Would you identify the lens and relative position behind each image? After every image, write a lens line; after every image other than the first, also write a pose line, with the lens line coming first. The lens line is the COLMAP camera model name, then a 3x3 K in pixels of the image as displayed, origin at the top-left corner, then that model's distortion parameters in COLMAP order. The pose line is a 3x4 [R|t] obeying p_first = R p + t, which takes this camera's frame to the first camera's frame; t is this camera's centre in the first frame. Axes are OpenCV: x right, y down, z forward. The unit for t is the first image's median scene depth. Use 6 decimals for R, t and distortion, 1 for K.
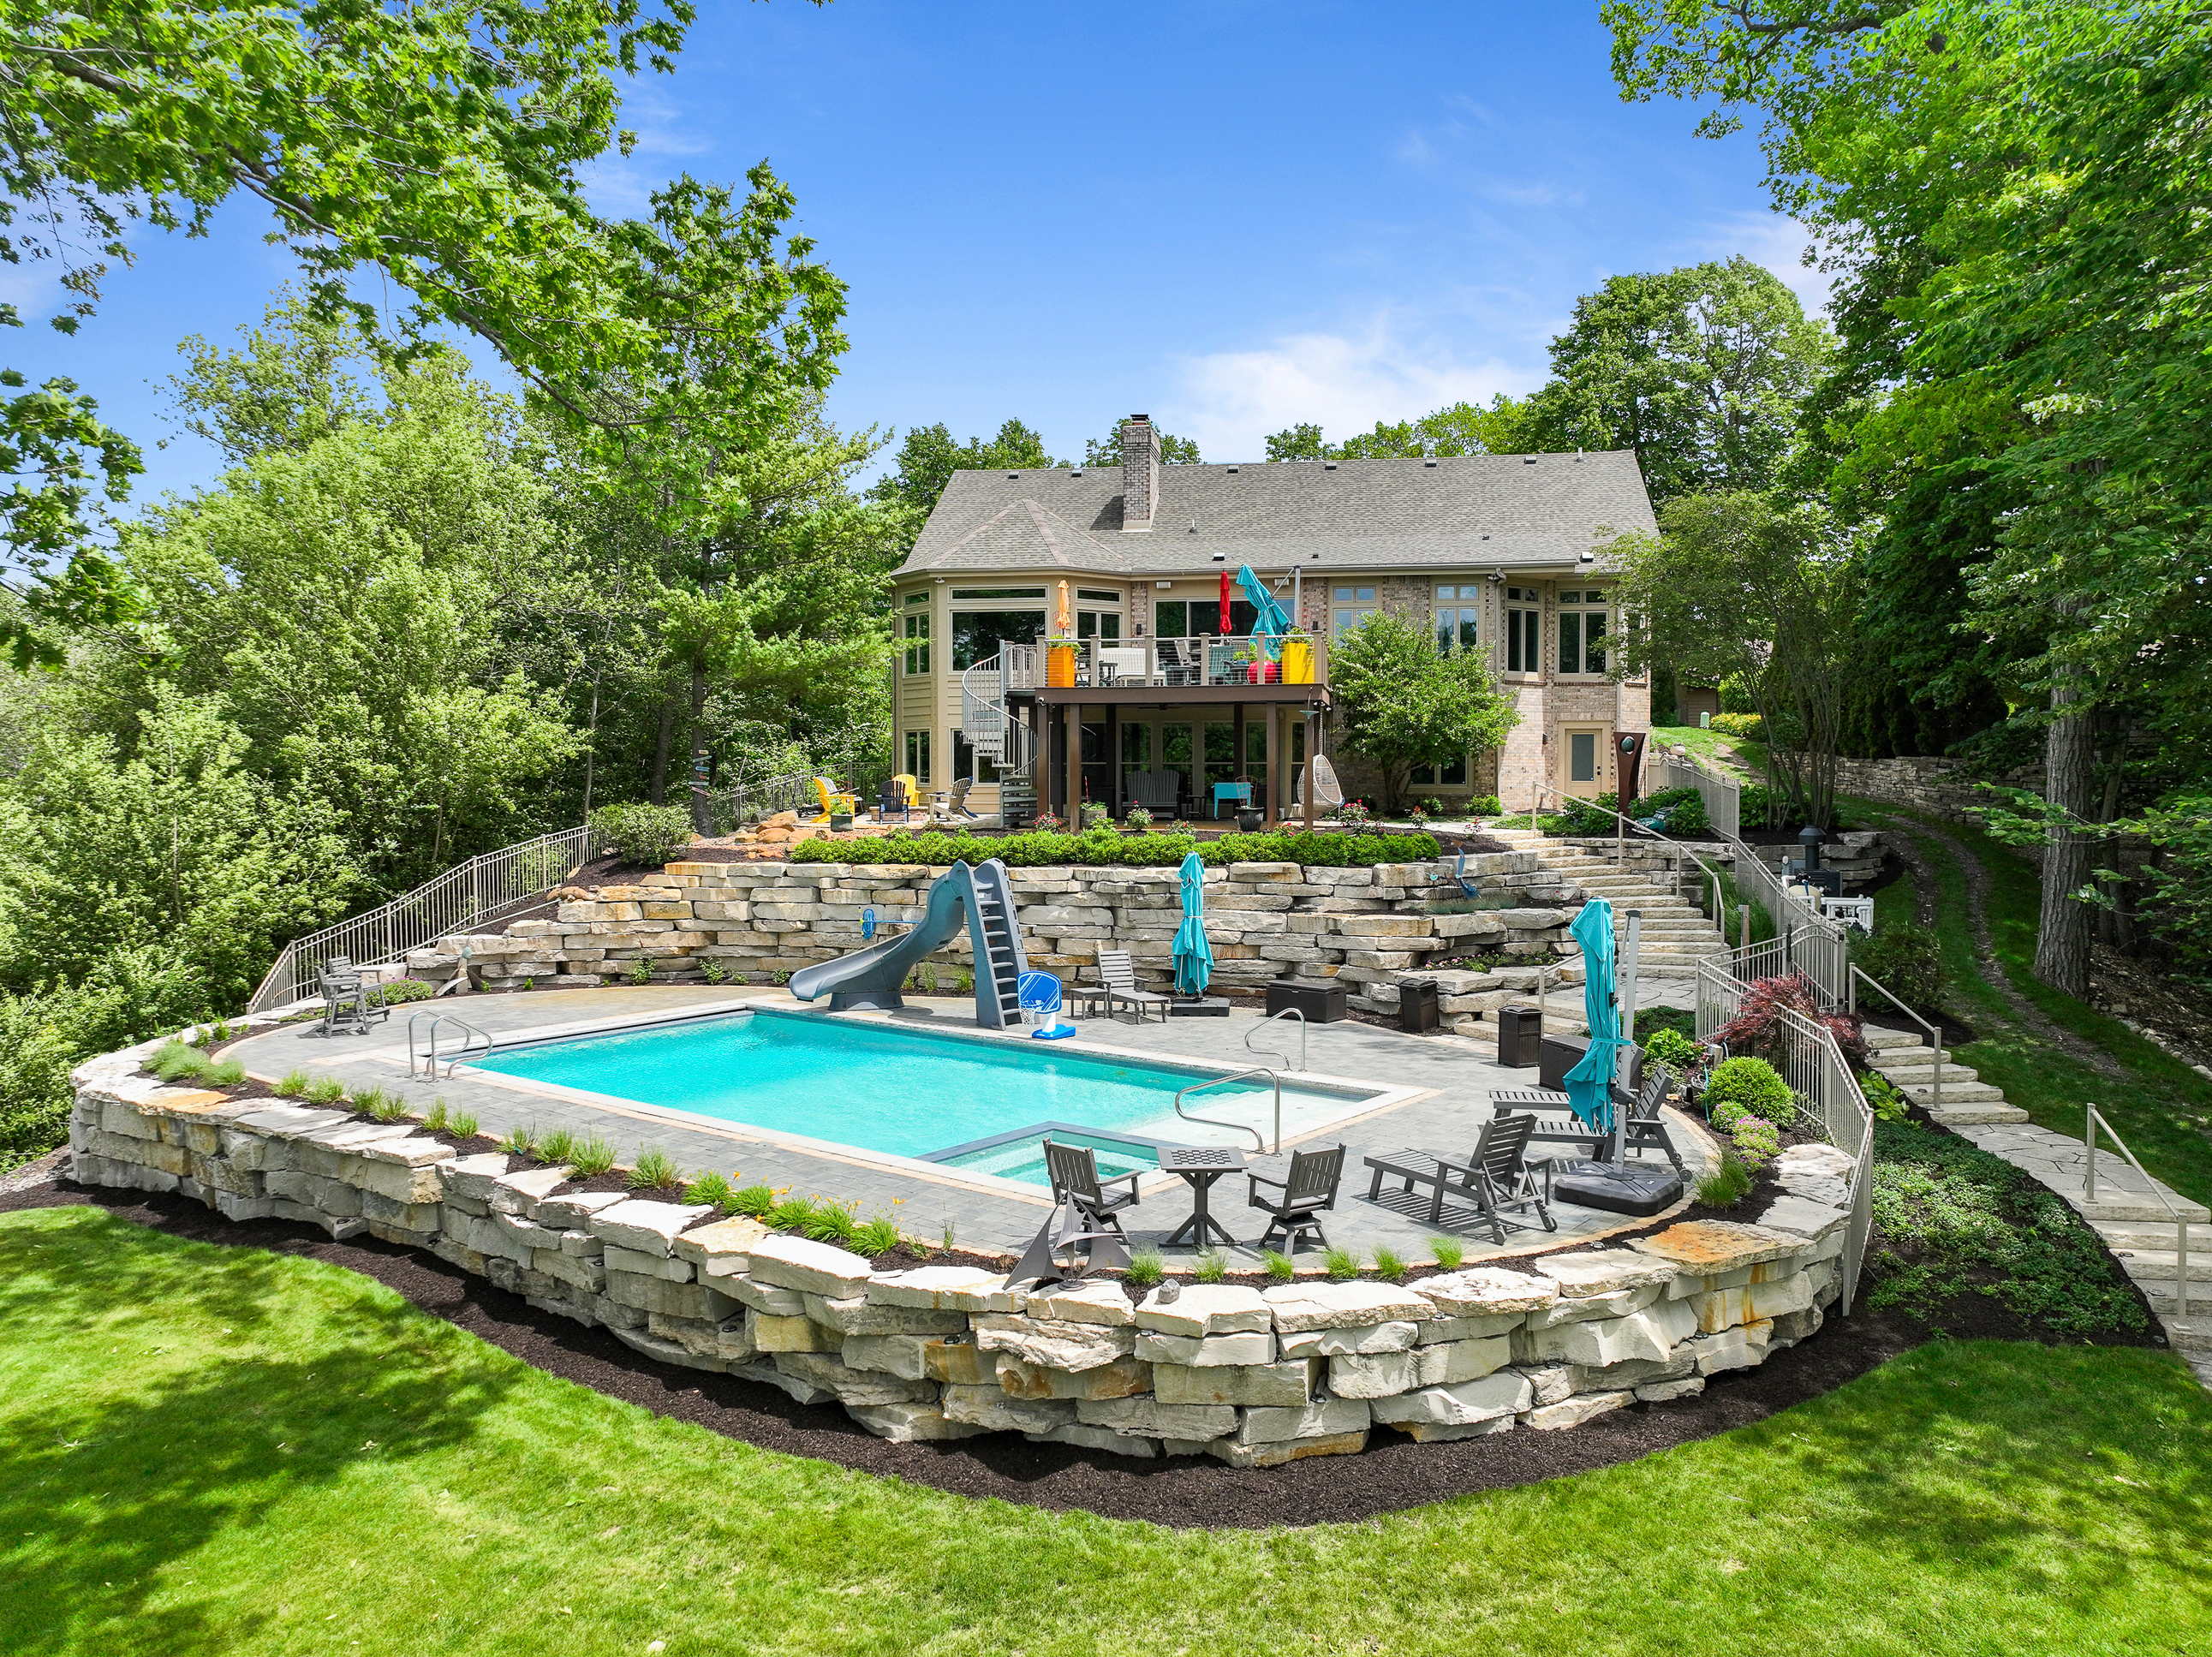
lens RADIAL K [[1576.3, 0, 1100.4], [0, 1576.3, 820.5], [0, 0, 1]] dist [0.004878, -0.002992]
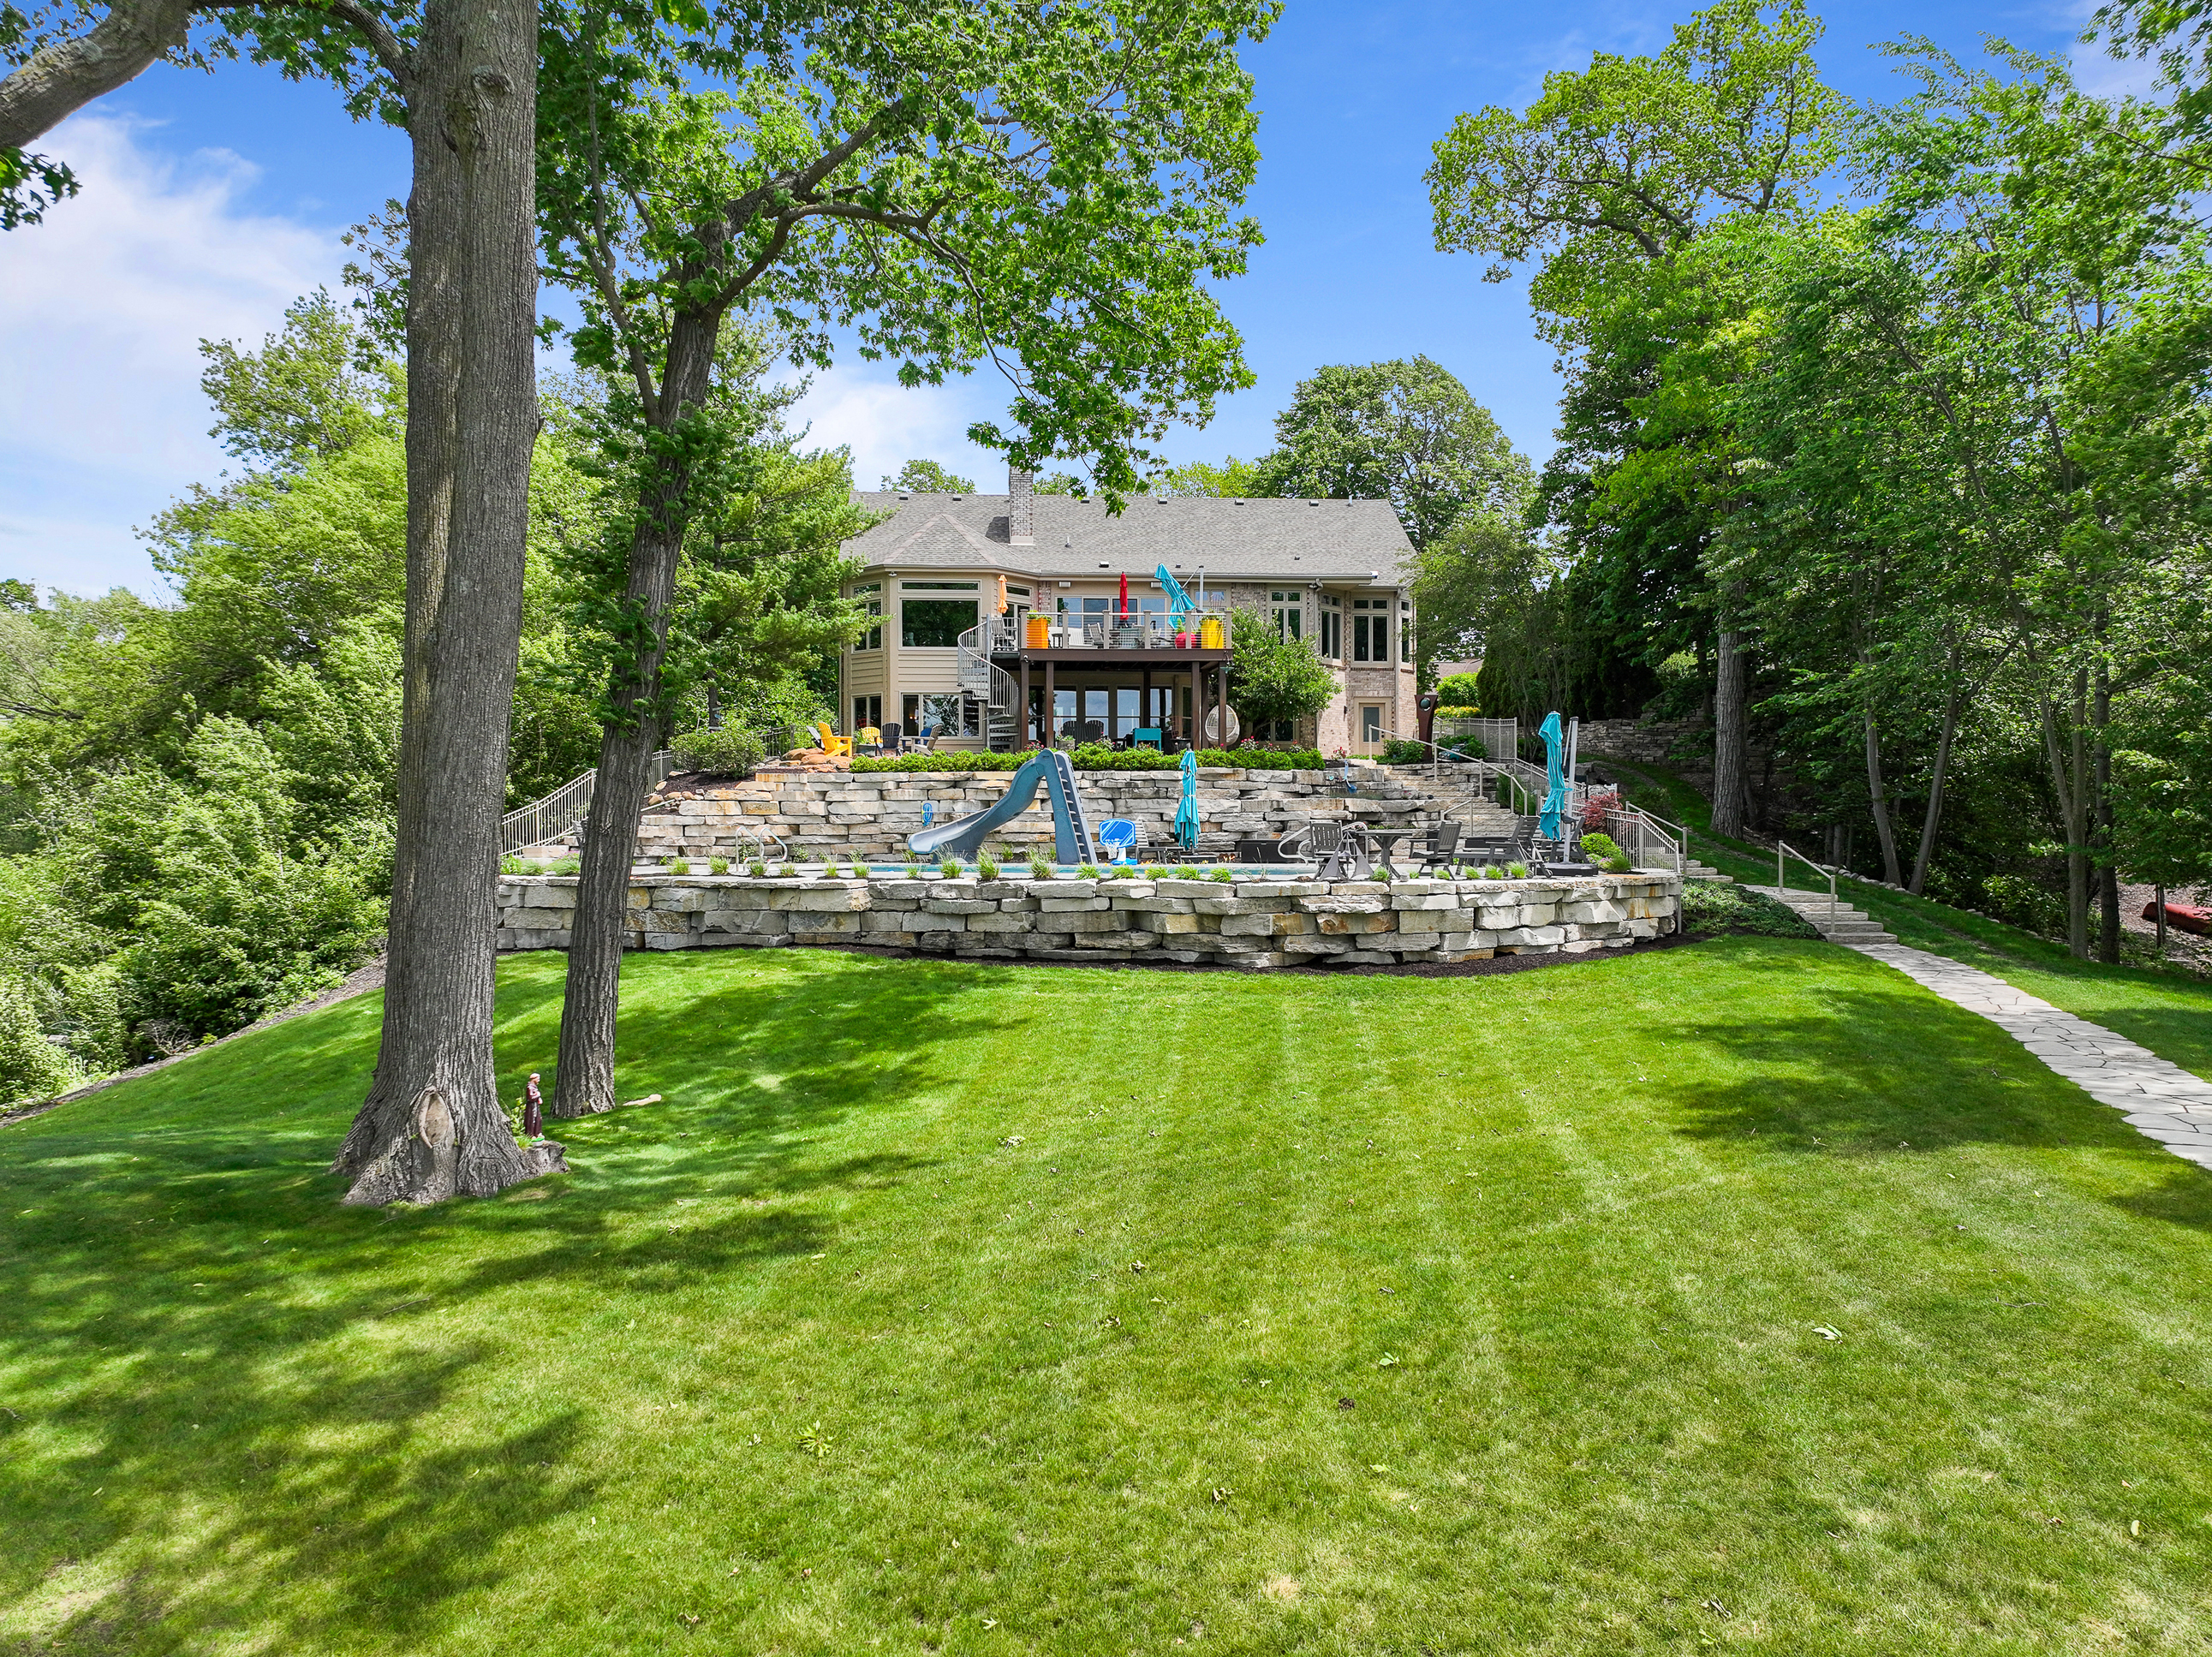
lens RADIAL K [[1576.3, 0, 1098.4], [0, 1576.3, 832.0], [0, 0, 1]] dist [0.004878, -0.002992]
pose [[0.972671, -0.001839, 0.232181, -0.306542], [0.008446, 0.999587, -0.027466, 0.114792], [-0.232035, 0.028676, 0.972285, -0.322049]]
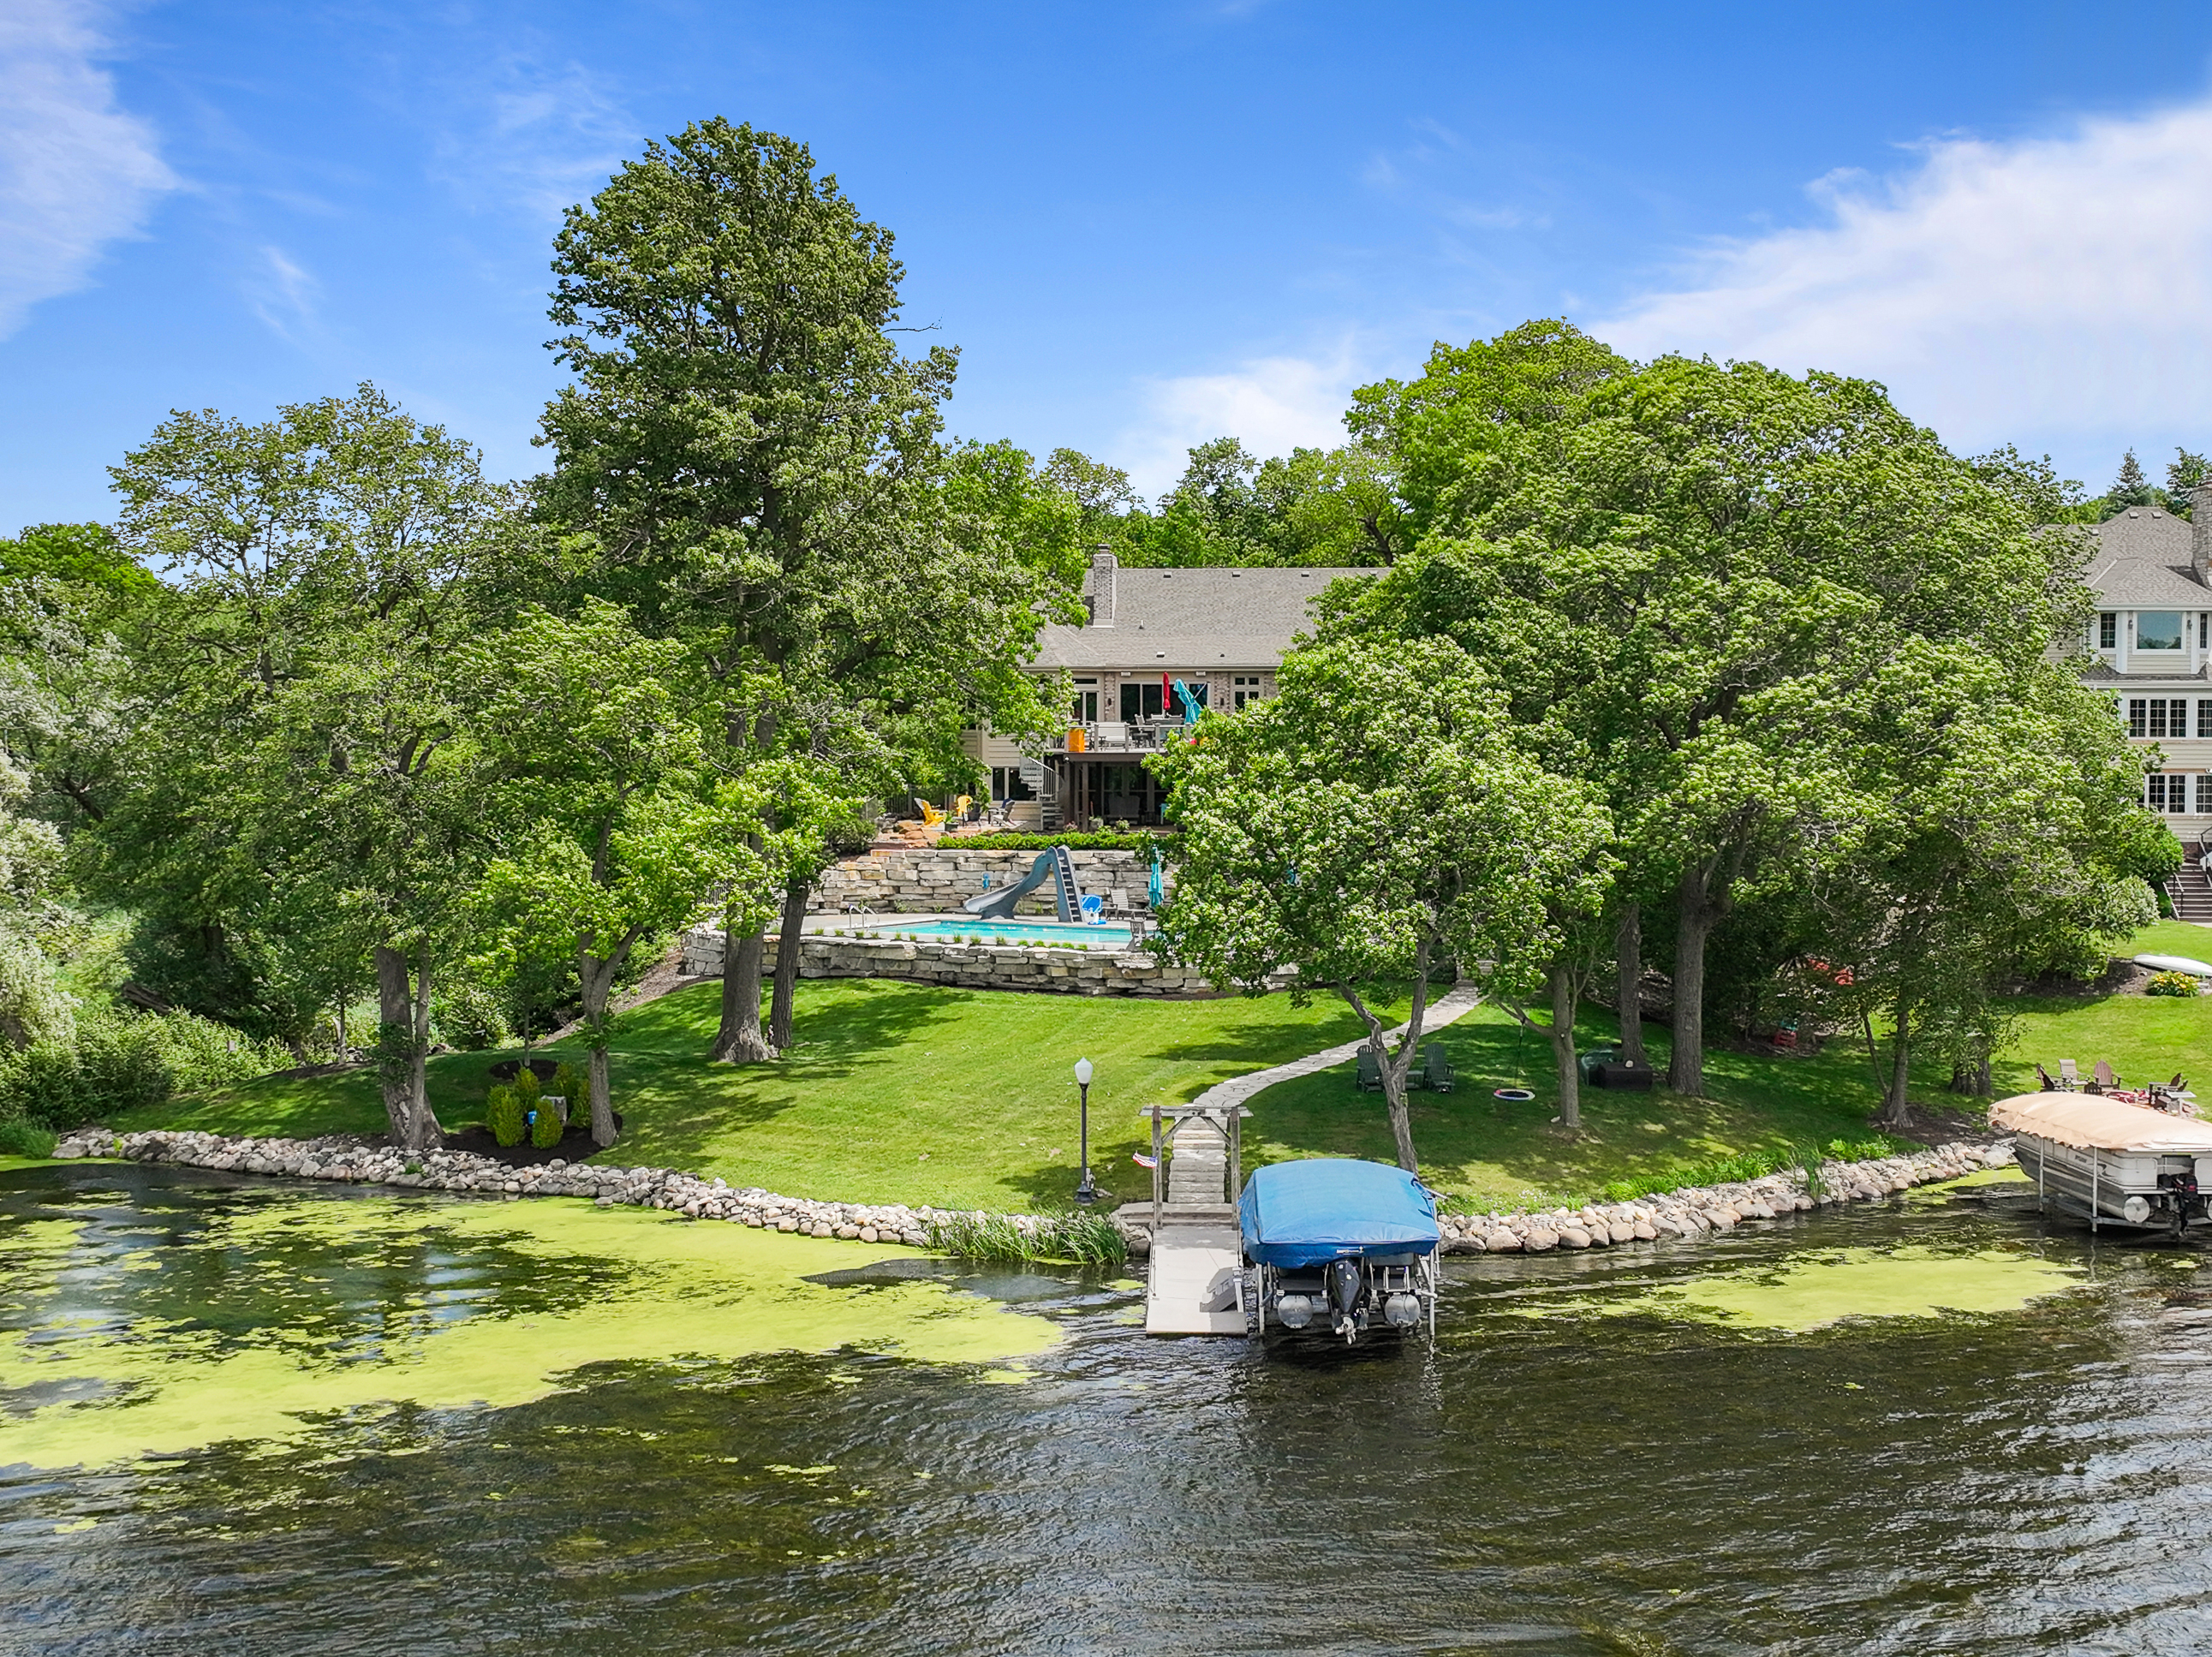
lens RADIAL K [[2730.4, 0, 1108.3], [0, 2730.4, 829.7], [0, 0, 1]] dist [0.003015, 0.000000]
pose [[0.997203, -0.002794, 0.074690, -0.239392], [0.002134, 0.999958, 0.008926, -0.025576], [-0.074712, -0.008741, 0.997167, -2.272769]]
